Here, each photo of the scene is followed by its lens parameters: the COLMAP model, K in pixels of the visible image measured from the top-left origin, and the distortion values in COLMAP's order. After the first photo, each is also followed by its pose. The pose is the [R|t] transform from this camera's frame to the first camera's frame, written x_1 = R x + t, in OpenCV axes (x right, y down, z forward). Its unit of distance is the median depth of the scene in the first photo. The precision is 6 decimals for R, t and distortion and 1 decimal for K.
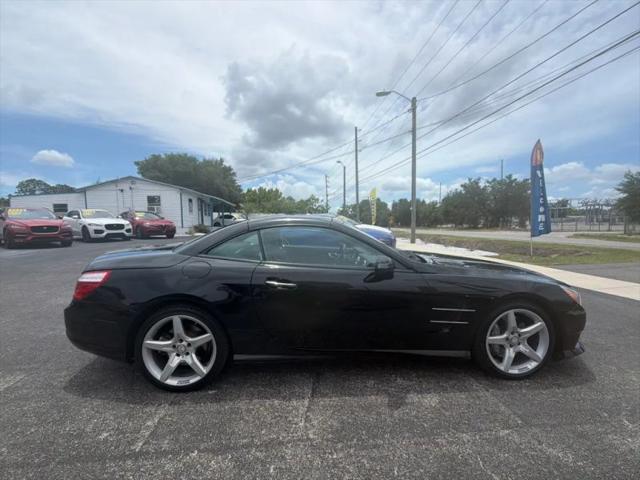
lens RADIAL K [[278.8, 0, 317.2], [0, 278.8, 245.2], [0, 0, 1]] dist [-0.001227, 0.000409]
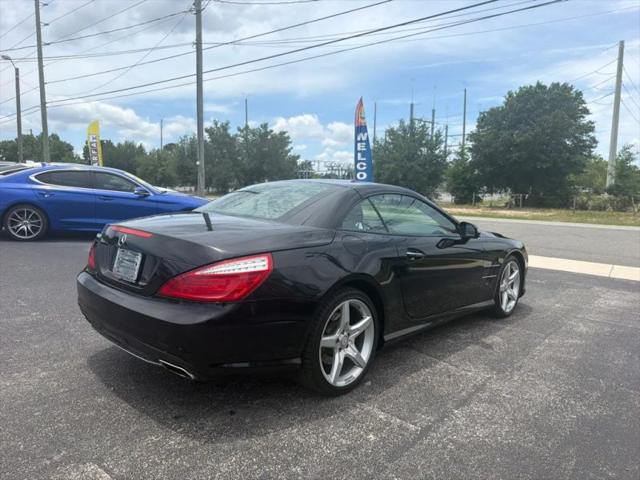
lens RADIAL K [[448.2, 0, 319.1], [0, 448.2, 238.4], [0, 0, 1]] dist [0.027326, -0.041340]
pose [[0.732145, -0.048944, 0.679388, -0.288995], [0.019841, 0.998524, 0.050553, -0.000133], [-0.680859, -0.023532, 0.732036, 0.018014]]
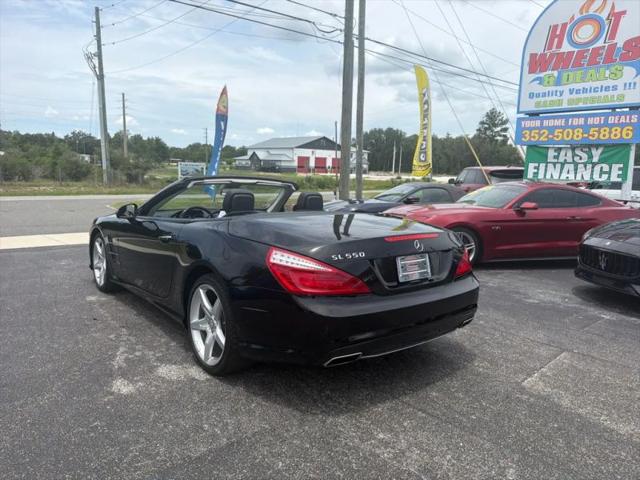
lens RADIAL K [[448.2, 0, 320.4], [0, 448.2, 239.8], [0, 0, 1]] dist [0.027326, -0.041340]
pose [[-0.584040, -0.126129, 0.801866, -0.377017], [0.032693, 0.983398, 0.178494, -0.041364], [-0.811067, 0.130463, -0.570220, 0.478780]]
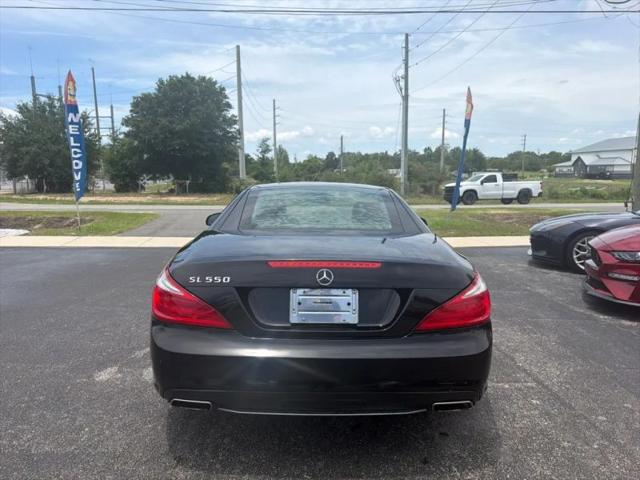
lens RADIAL K [[448.2, 0, 321.1], [0, 448.2, 241.3], [0, 0, 1]] dist [0.027326, -0.041340]
pose [[0.049752, -0.127380, 0.990605, -0.385165], [0.067692, 0.989983, 0.123900, -0.027403], [-0.996465, 0.060892, 0.057876, 0.268088]]
